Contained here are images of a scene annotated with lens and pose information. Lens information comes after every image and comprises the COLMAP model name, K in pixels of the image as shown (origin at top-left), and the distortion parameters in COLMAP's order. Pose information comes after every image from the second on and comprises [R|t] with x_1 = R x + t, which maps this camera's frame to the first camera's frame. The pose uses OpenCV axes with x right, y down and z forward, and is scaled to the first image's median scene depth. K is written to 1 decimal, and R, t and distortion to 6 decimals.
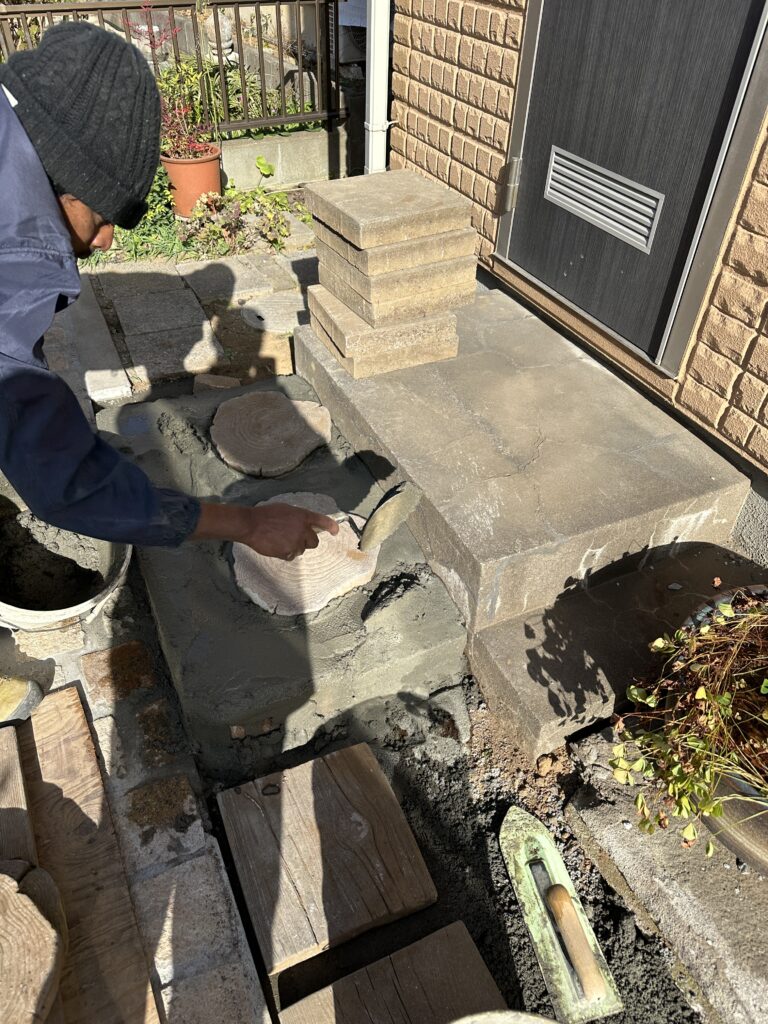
lens RADIAL K [[712.0, 0, 386.1], [0, 712.0, 514.0], [0, 0, 1]] dist [0.102236, -0.121426]
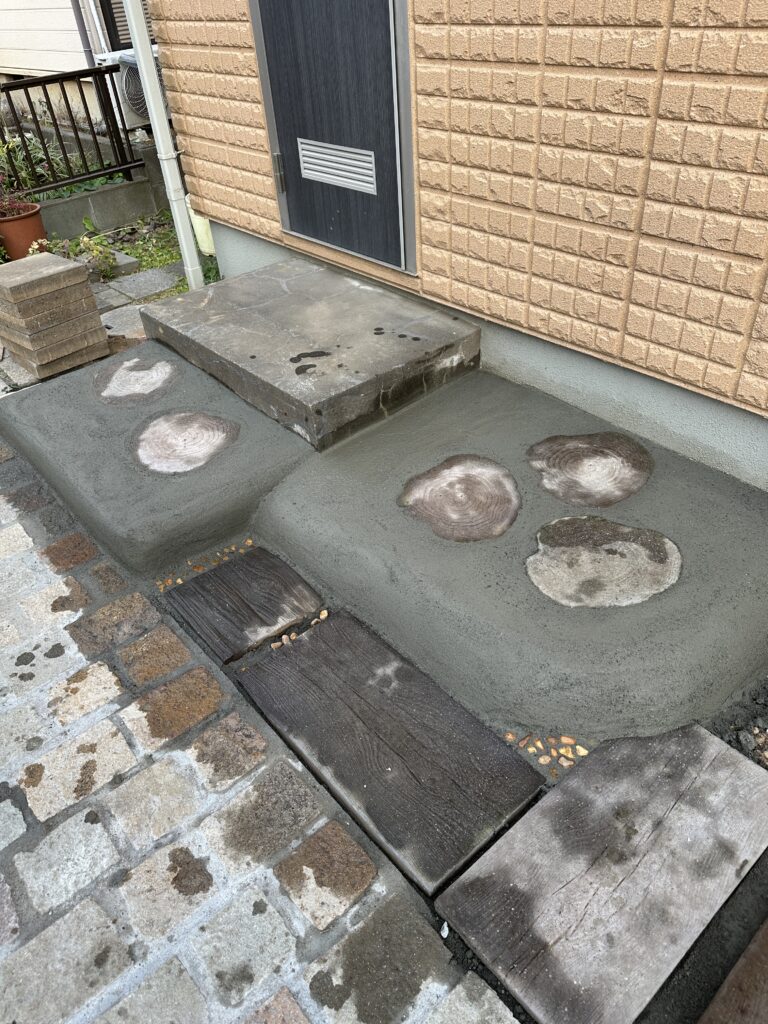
lens RADIAL K [[712.0, 0, 386.1], [0, 712.0, 514.0], [0, 0, 1]] dist [0.102236, -0.121426]
pose [[0.957590, -0.231239, 0.171903, -0.015381], [0.243617, 0.968339, -0.054493, 0.323594], [-0.153860, 0.094060, 0.983606, -0.346241]]
